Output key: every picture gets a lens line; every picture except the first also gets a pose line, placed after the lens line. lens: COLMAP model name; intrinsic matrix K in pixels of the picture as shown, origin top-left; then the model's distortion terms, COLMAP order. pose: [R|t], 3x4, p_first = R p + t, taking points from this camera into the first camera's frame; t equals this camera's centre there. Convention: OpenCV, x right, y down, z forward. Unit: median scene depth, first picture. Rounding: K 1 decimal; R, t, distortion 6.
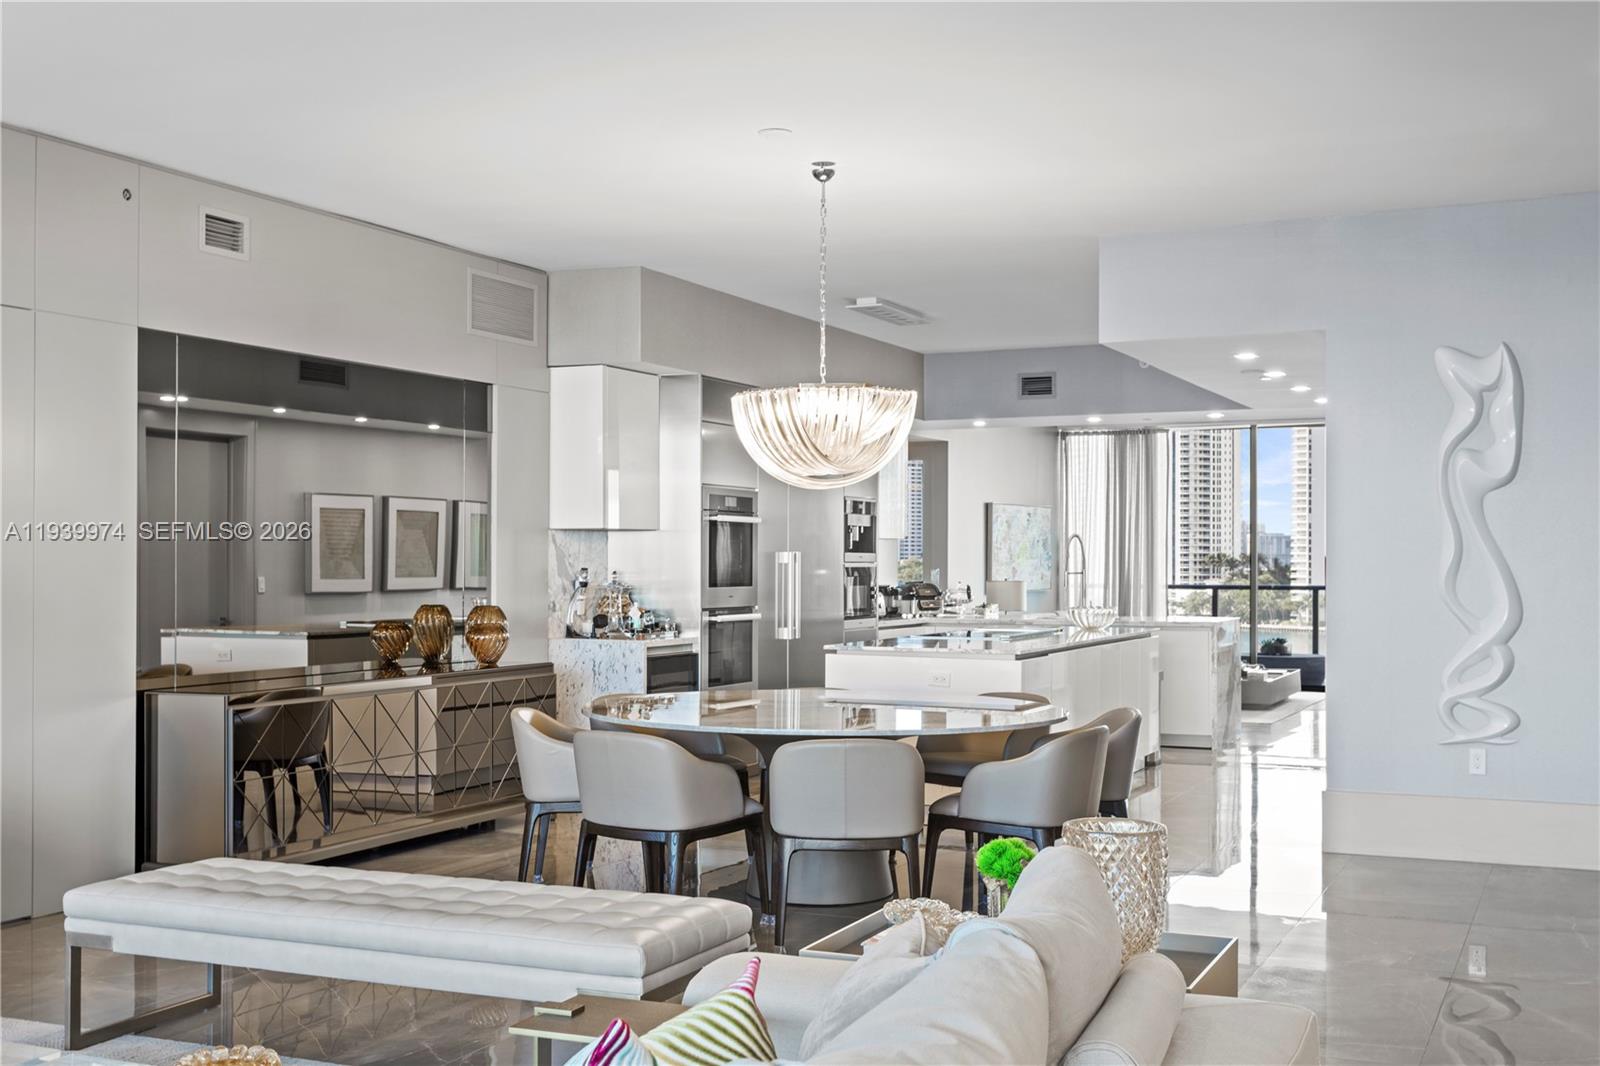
lens RADIAL K [[1769.4, 0, 797.7], [0, 1769.4, 549.2], [0, 0, 1]] dist [-0.029194, 0.000000]
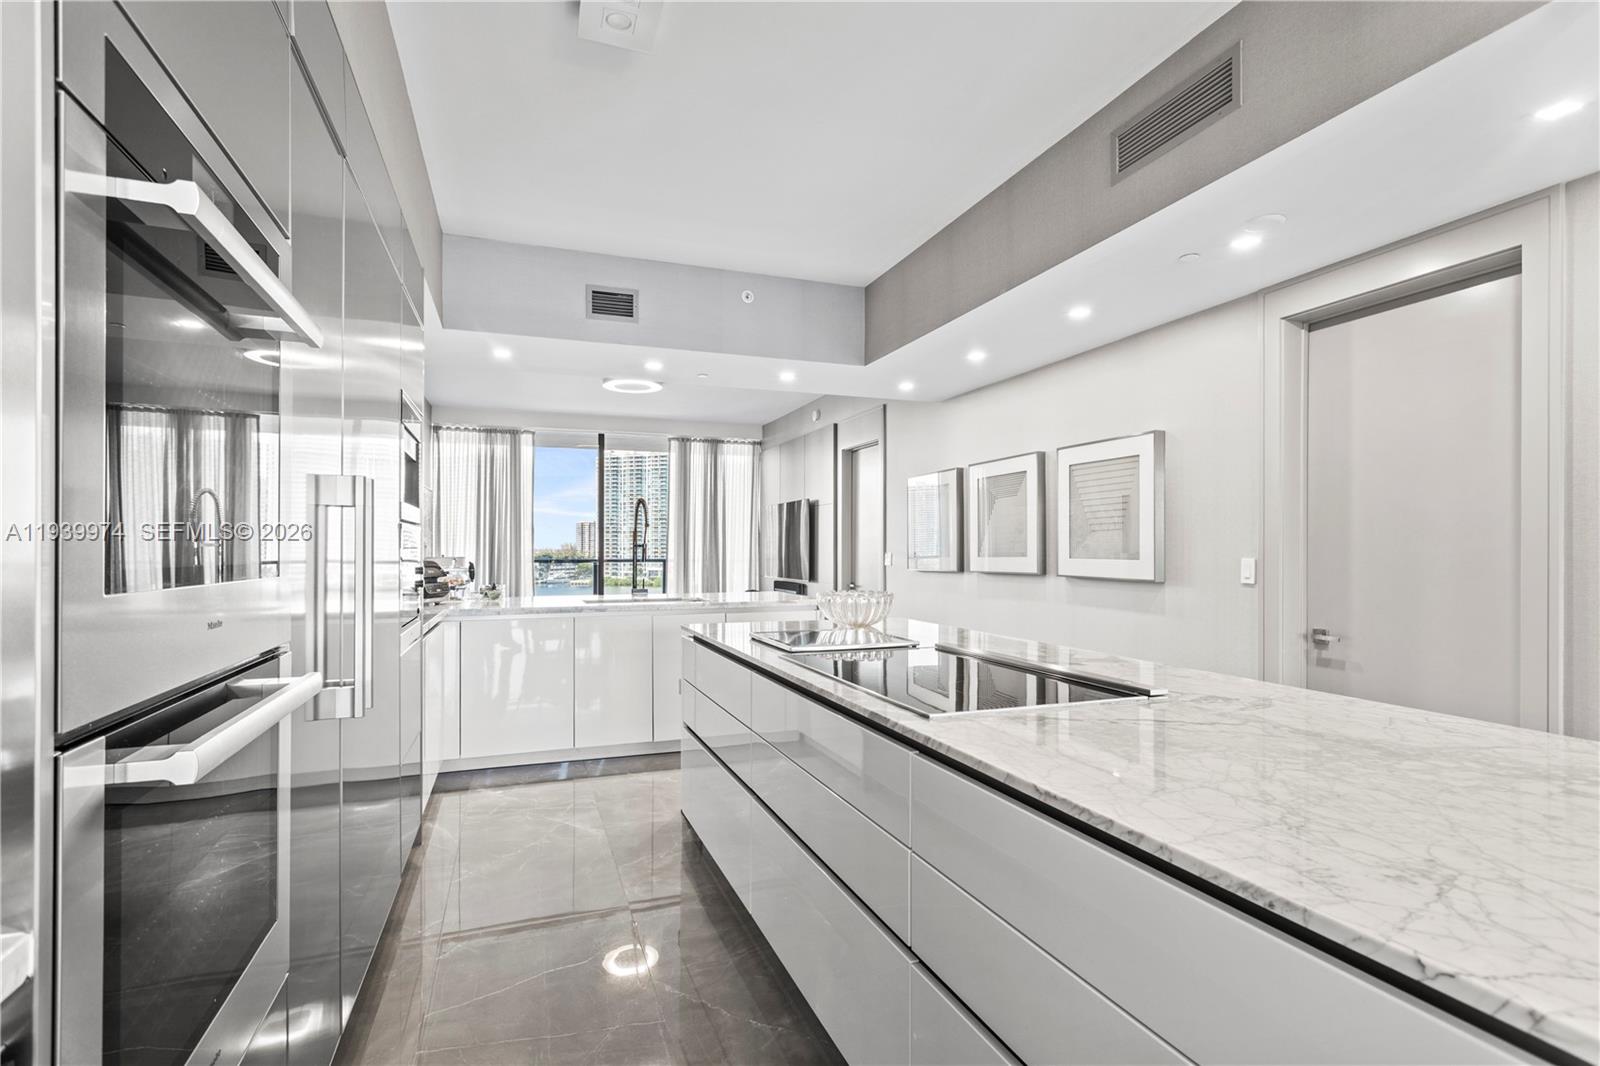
lens RADIAL K [[762.7, 0, 803.9], [0, 762.7, 547.8], [0, 0, 1]] dist [-0.000069, 0.001709]
pose [[0.706578, 0.001394, 0.707634, -0.047118], [-0.005940, 0.999975, 0.003961, 0.014414], [-0.707610, -0.007002, 0.706568, 0.775899]]
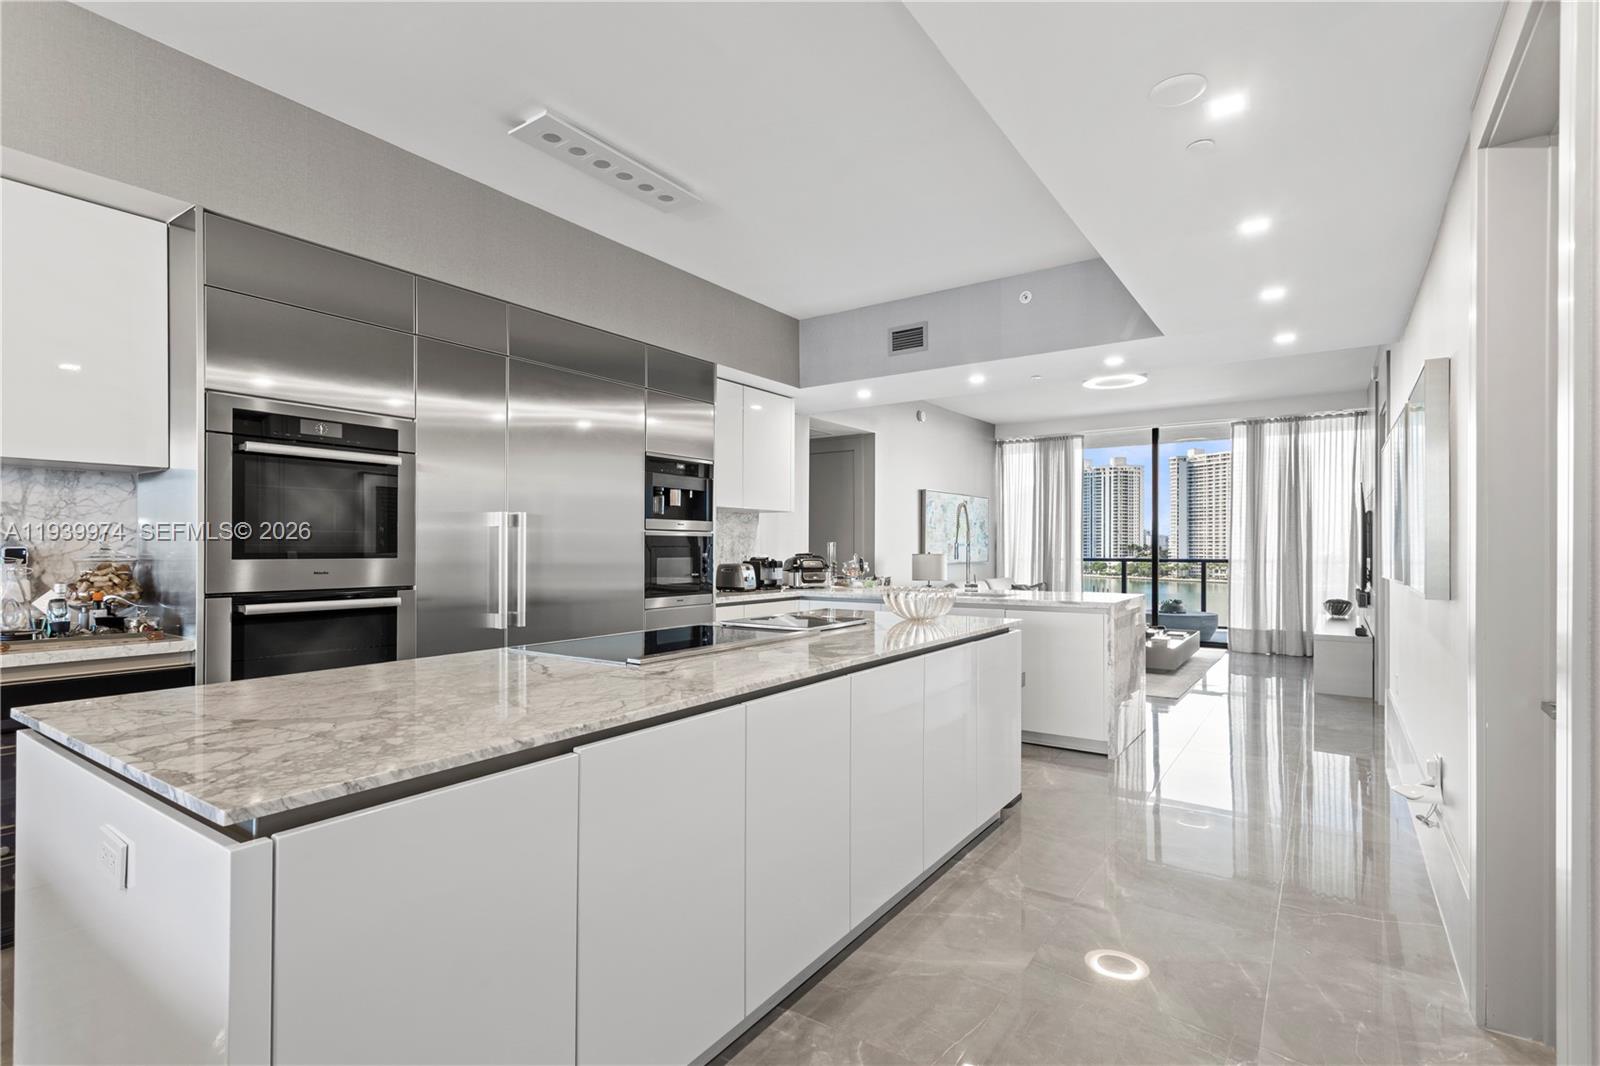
lens RADIAL K [[762.7, 0, 796.8], [0, 762.7, 546.8], [0, 0, 1]] dist [-0.000069, 0.001709]
pose [[0.983764, -0.000264, -0.179469, 0.165372], [0.001229, 0.999985, 0.005269, 0.013867], [0.179465, -0.005404, 0.983749, 0.664355]]
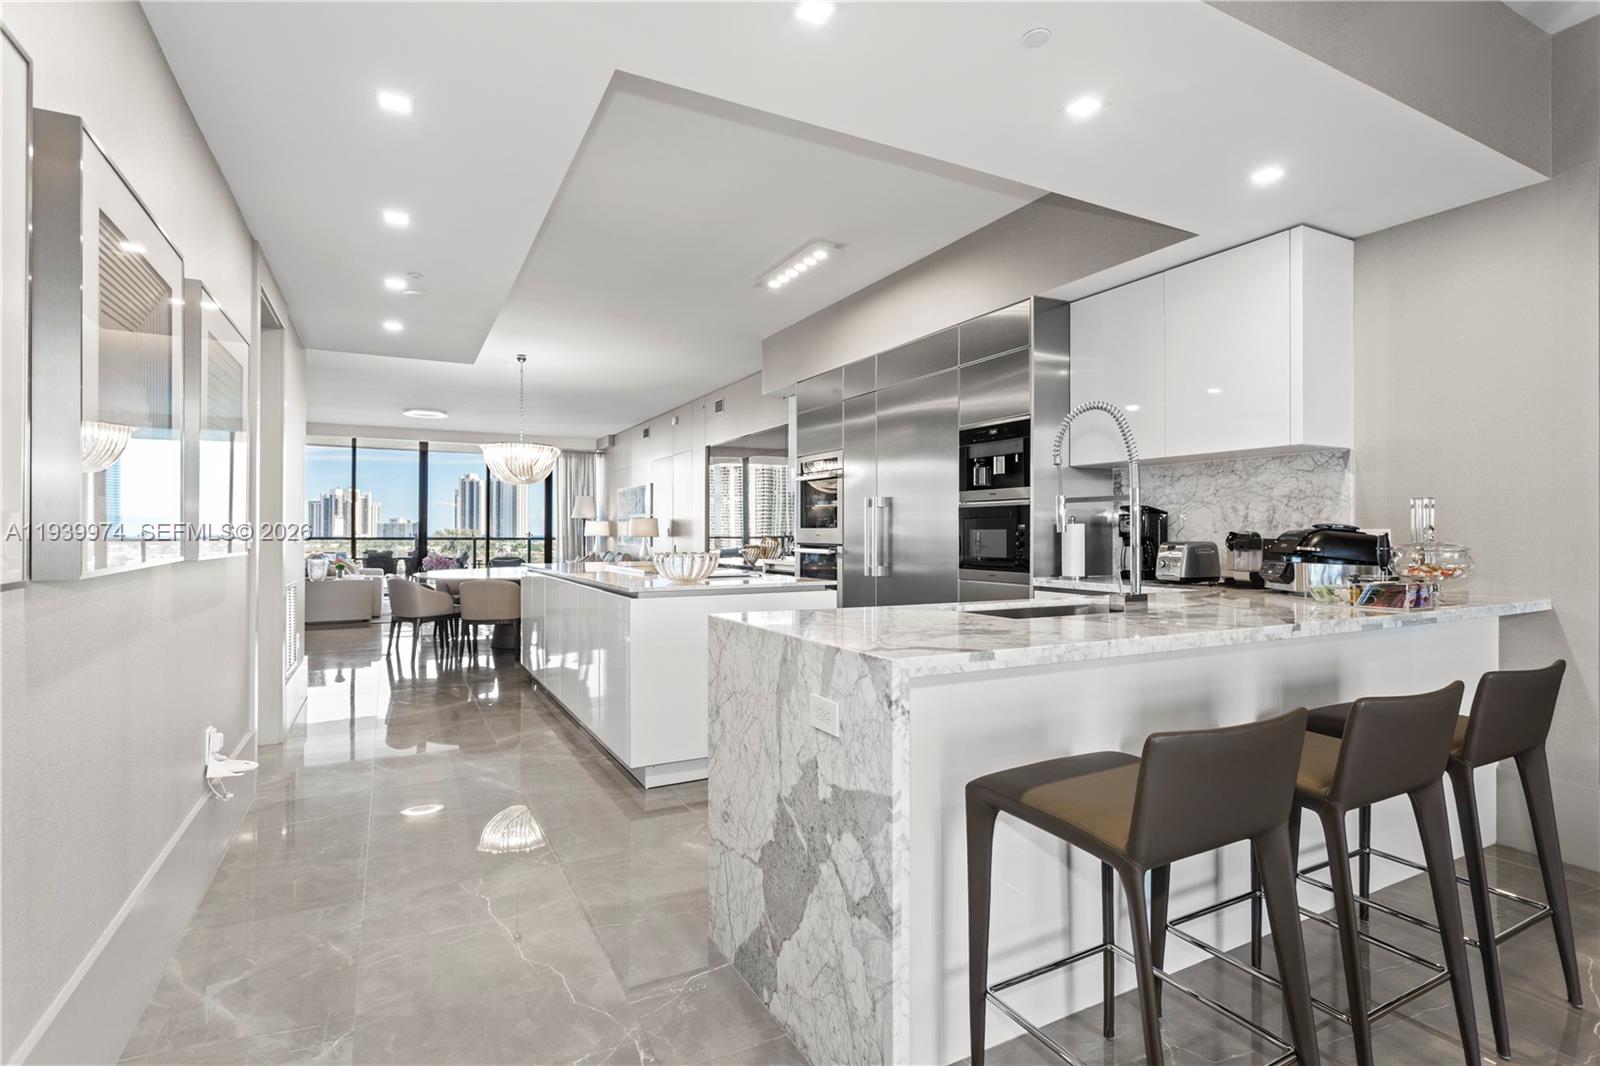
lens RADIAL K [[769.8, 0, 809.8], [0, 769.8, 523.2], [0, 0, 1]] dist [-0.016171, 0.005936]
pose [[-0.601677, -0.004435, -0.798727, 0.383578], [0.007547, 0.999908, -0.011237, 0.021962], [0.798704, -0.012789, -0.601588, 1.187725]]
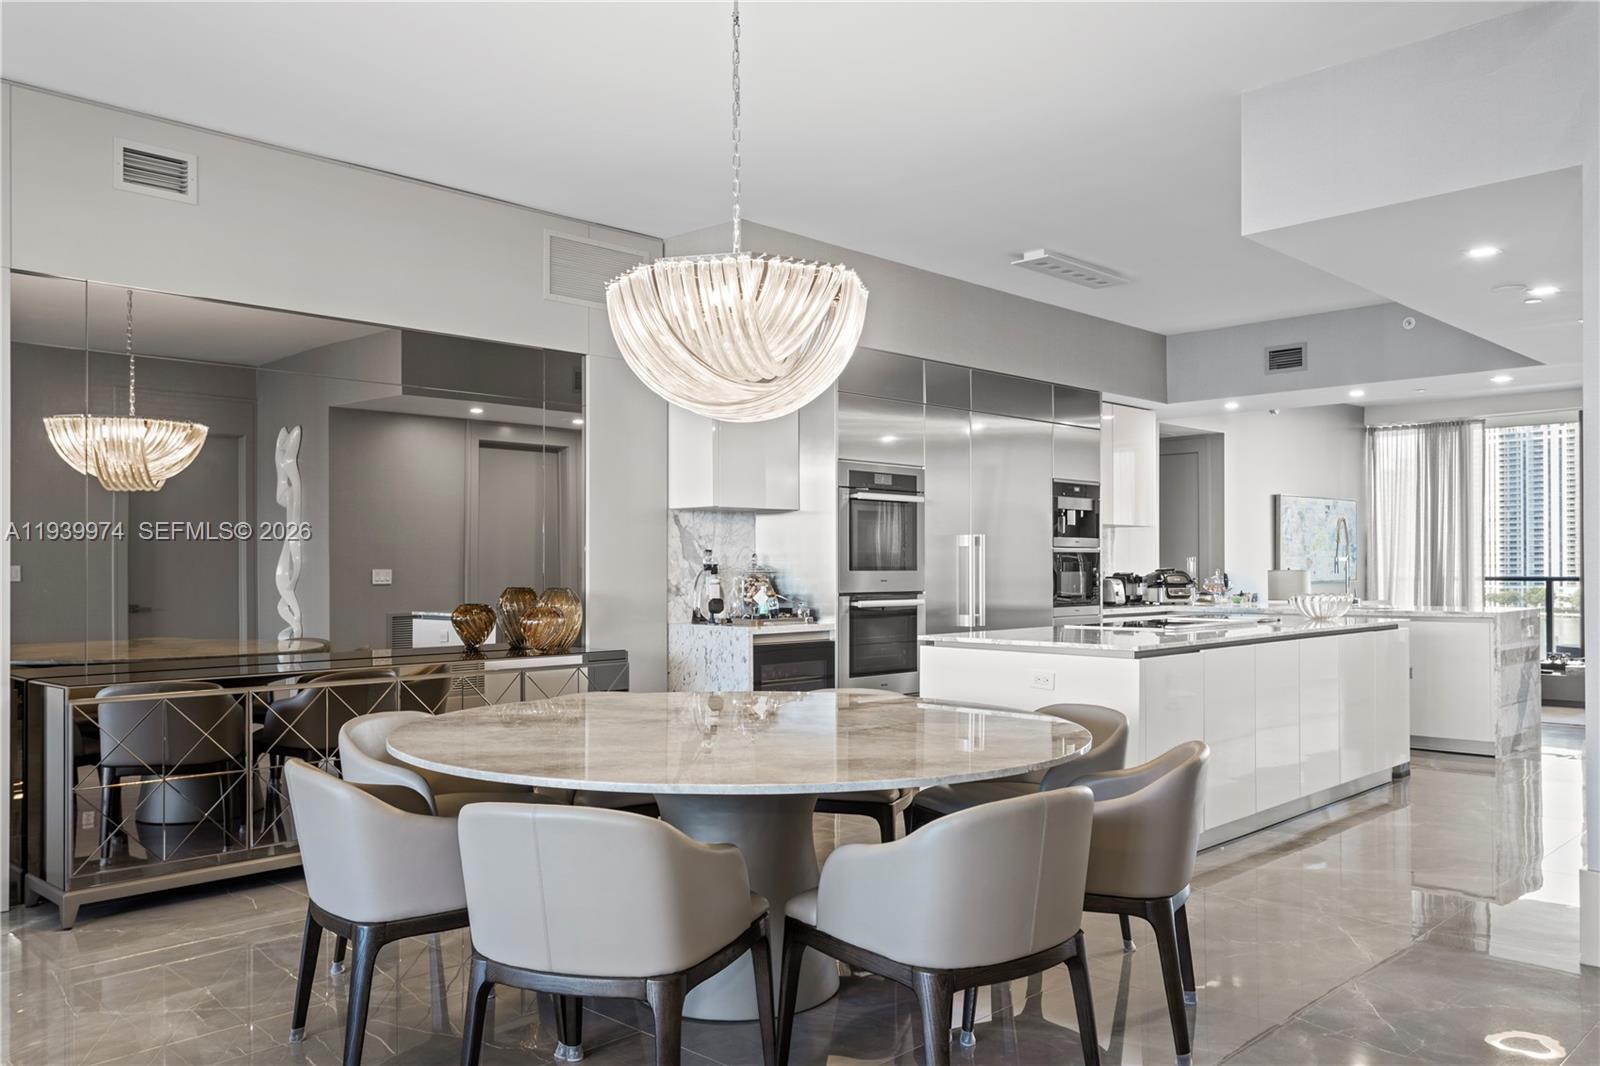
lens RADIAL K [[1244.9, 0, 795.0], [0, 1244.9, 563.3], [0, 0, 1]] dist [0.009945, -0.006967]
pose [[0.942334, -0.006120, -0.334619, 0.122285], [0.007304, 0.999971, 0.002280, 0.013803], [0.334595, -0.004593, 0.942351, 0.320769]]
